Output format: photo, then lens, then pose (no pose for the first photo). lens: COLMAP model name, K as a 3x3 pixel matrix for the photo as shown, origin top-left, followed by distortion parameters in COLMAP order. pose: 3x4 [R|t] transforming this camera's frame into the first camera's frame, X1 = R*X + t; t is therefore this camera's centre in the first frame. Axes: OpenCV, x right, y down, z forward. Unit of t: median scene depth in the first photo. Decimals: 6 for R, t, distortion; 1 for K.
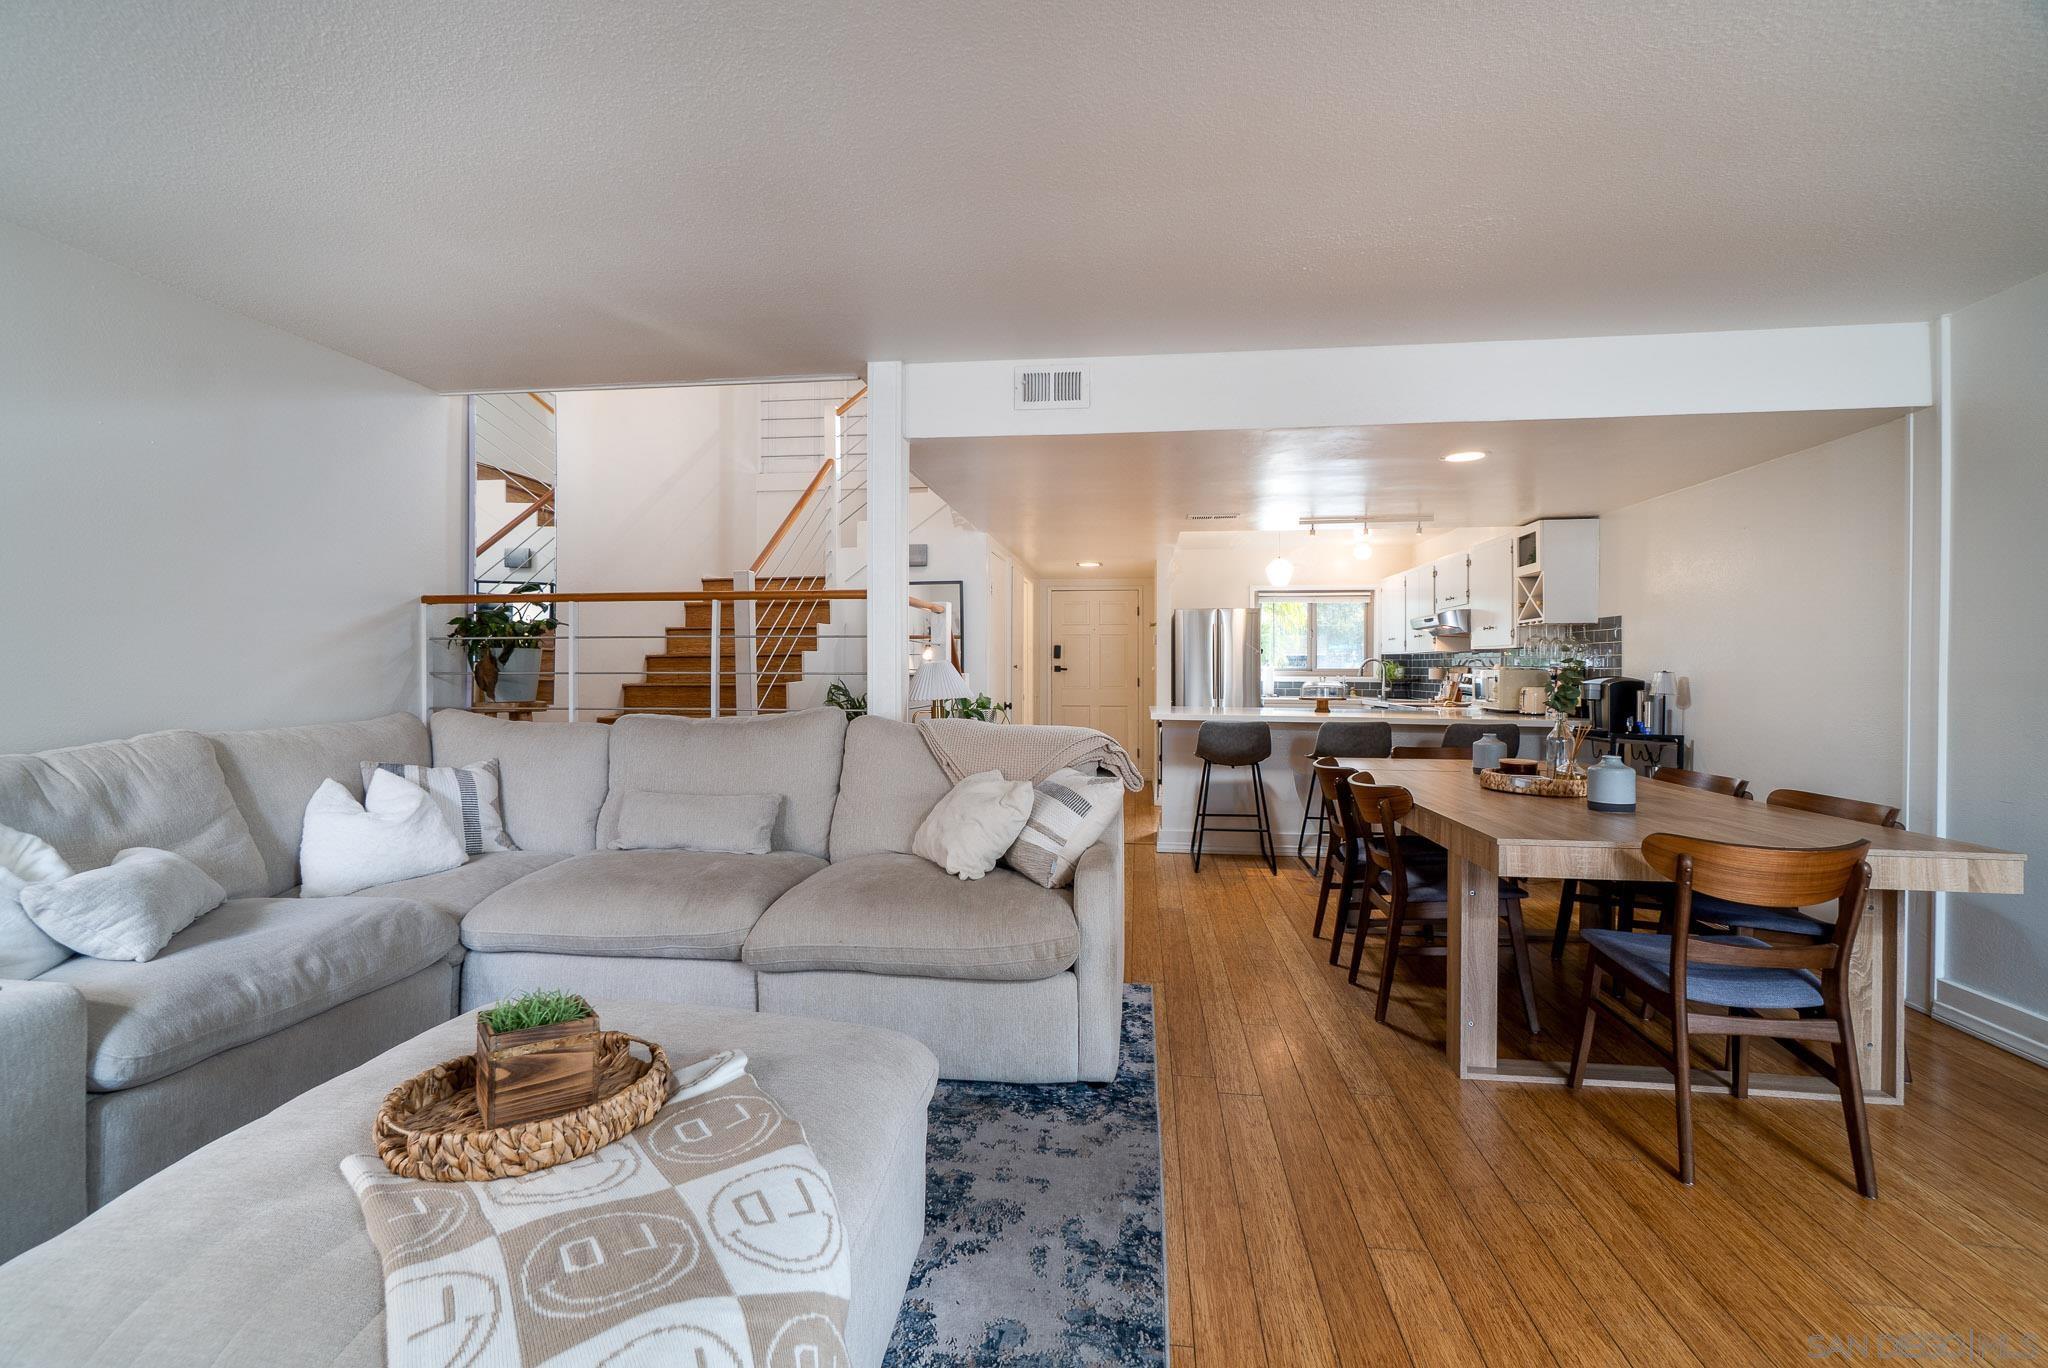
lens RADIAL K [[898.1, 0, 1024.0], [0, 898.1, 684.0], [0, 0, 1]] dist [-0.003014, -0.000182]
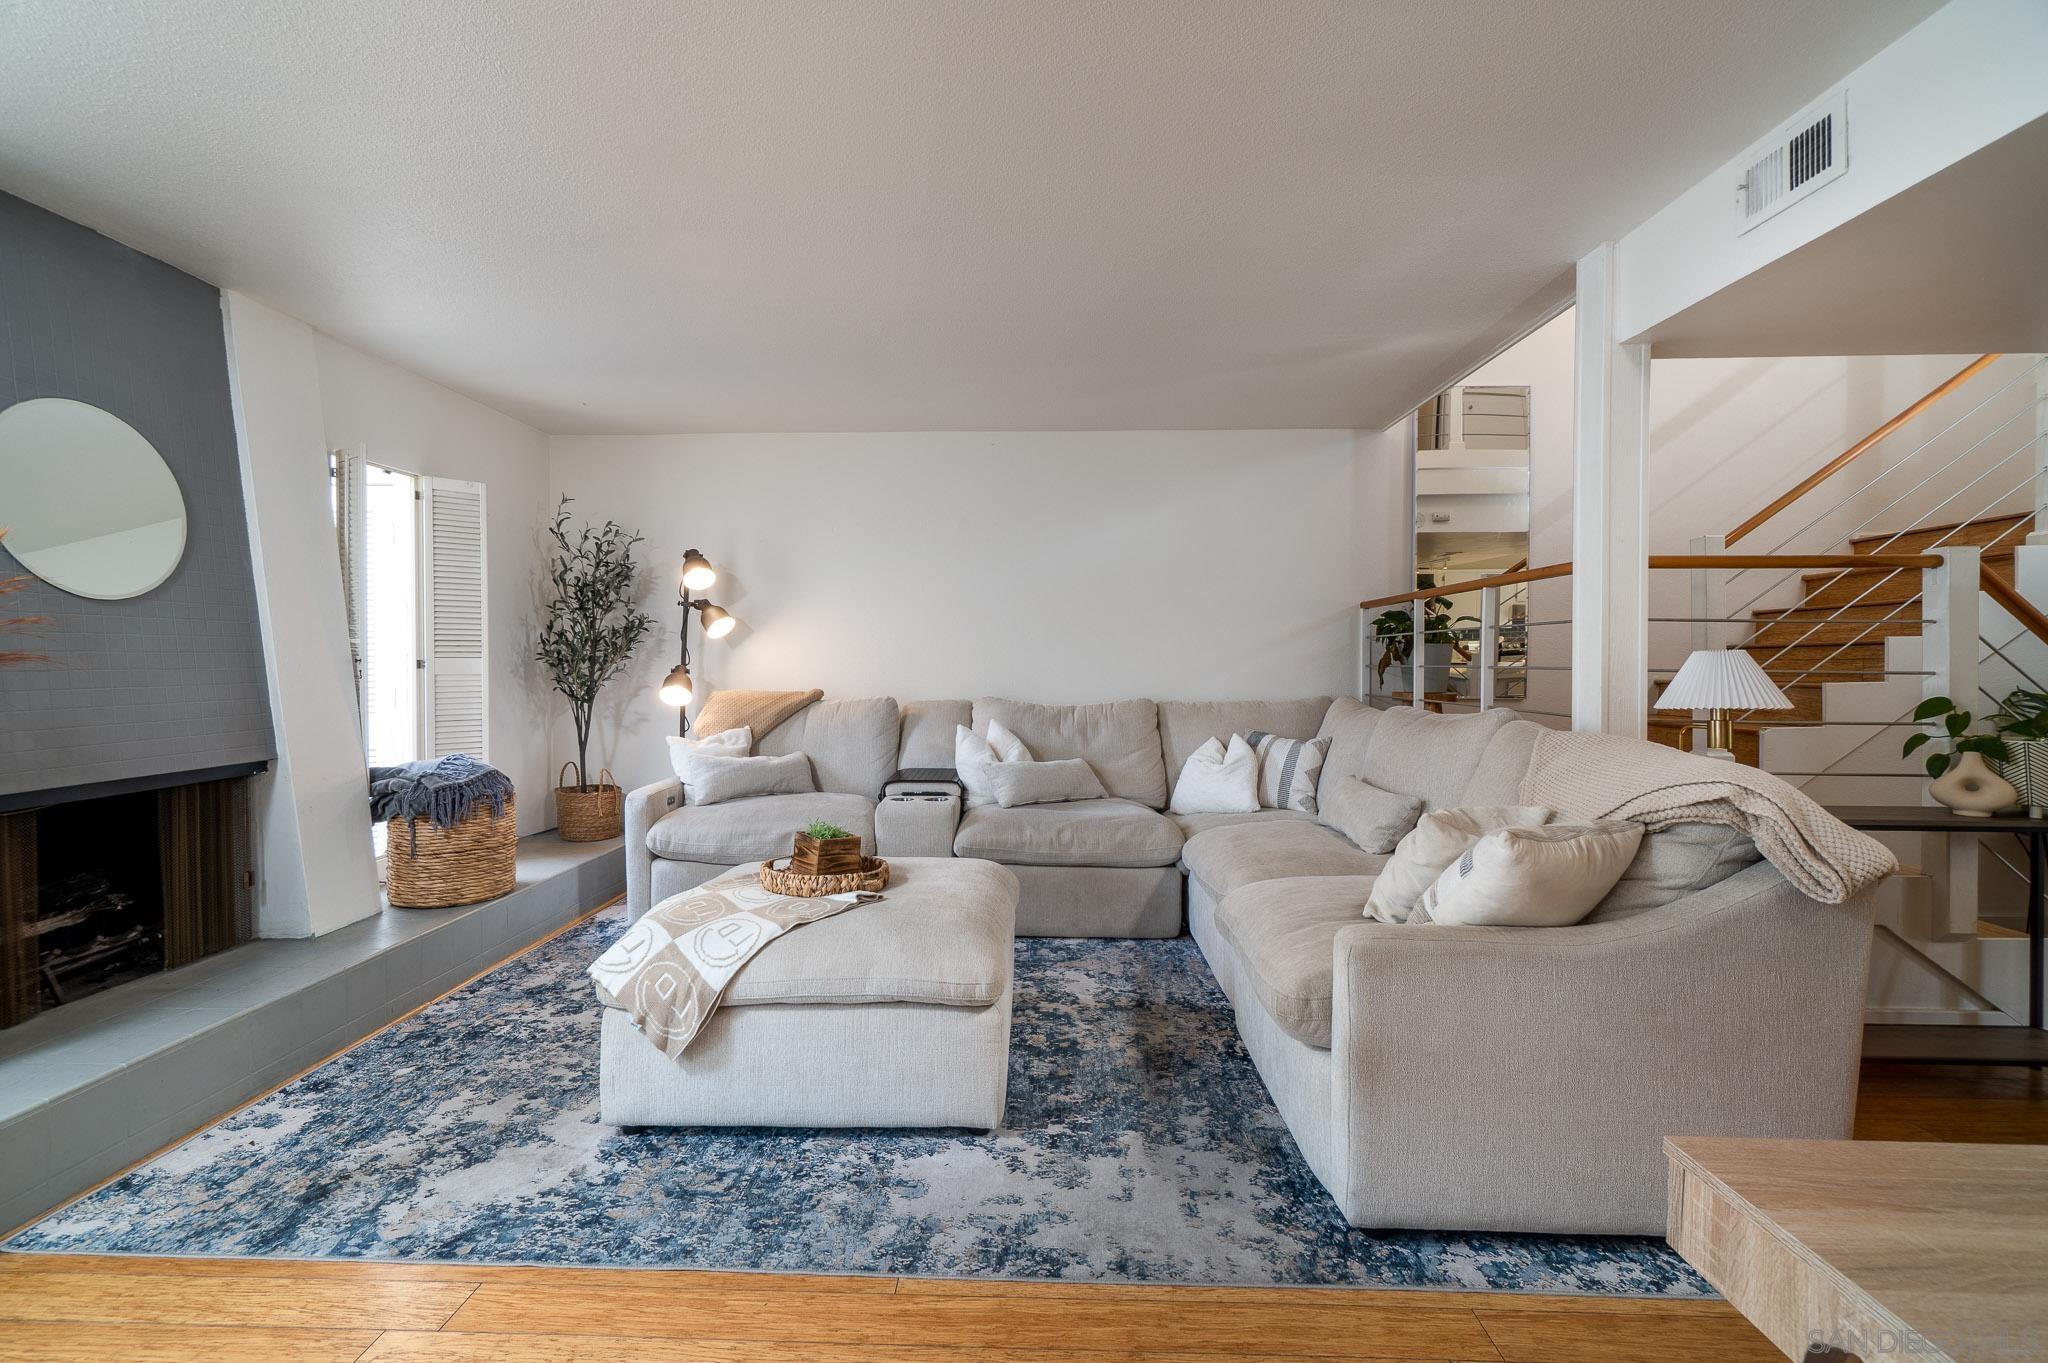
lens RADIAL K [[894.0, 0, 1013.6], [0, 894.0, 682.1], [0, 0, 1]] dist [-0.001236, -0.000021]
pose [[0.099008, 0.025372, -0.994763, 0.830353], [-0.018554, 0.999548, 0.023647, -0.016067], [0.994914, 0.016115, 0.099434, 0.677089]]
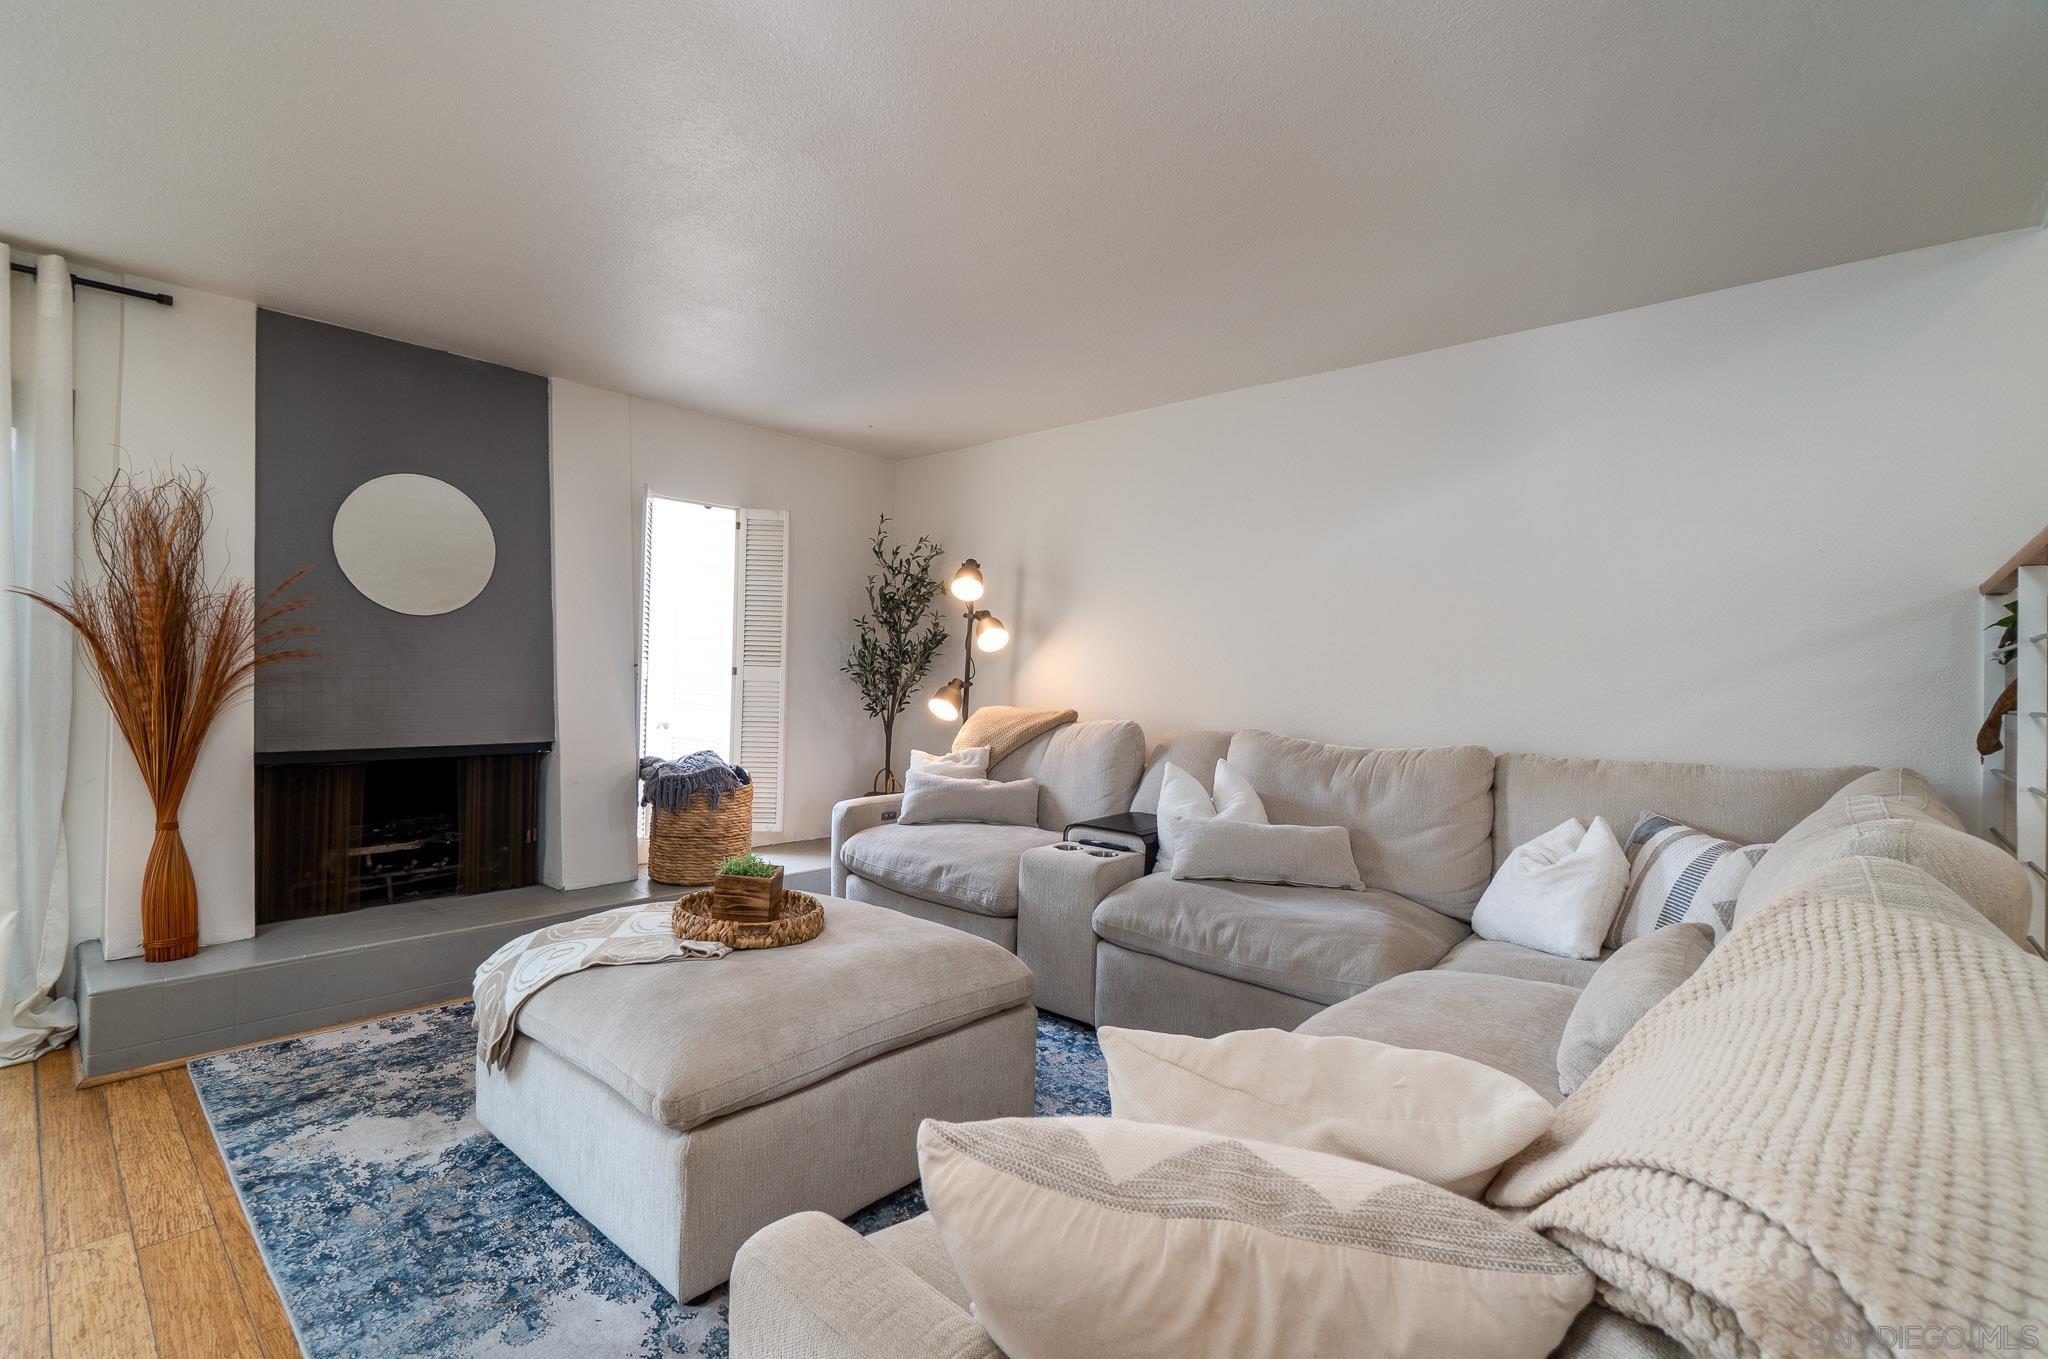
lens RADIAL K [[925.4, 0, 1016.2], [0, 925.4, 664.1], [0, 0, 1]] dist [0.002173, 0.000189]
pose [[-0.576238, -0.022319, -0.816977, 0.355863], [-0.039687, 0.999212, 0.000695, -0.028676], [0.816318, 0.032824, -0.576670, 1.362351]]
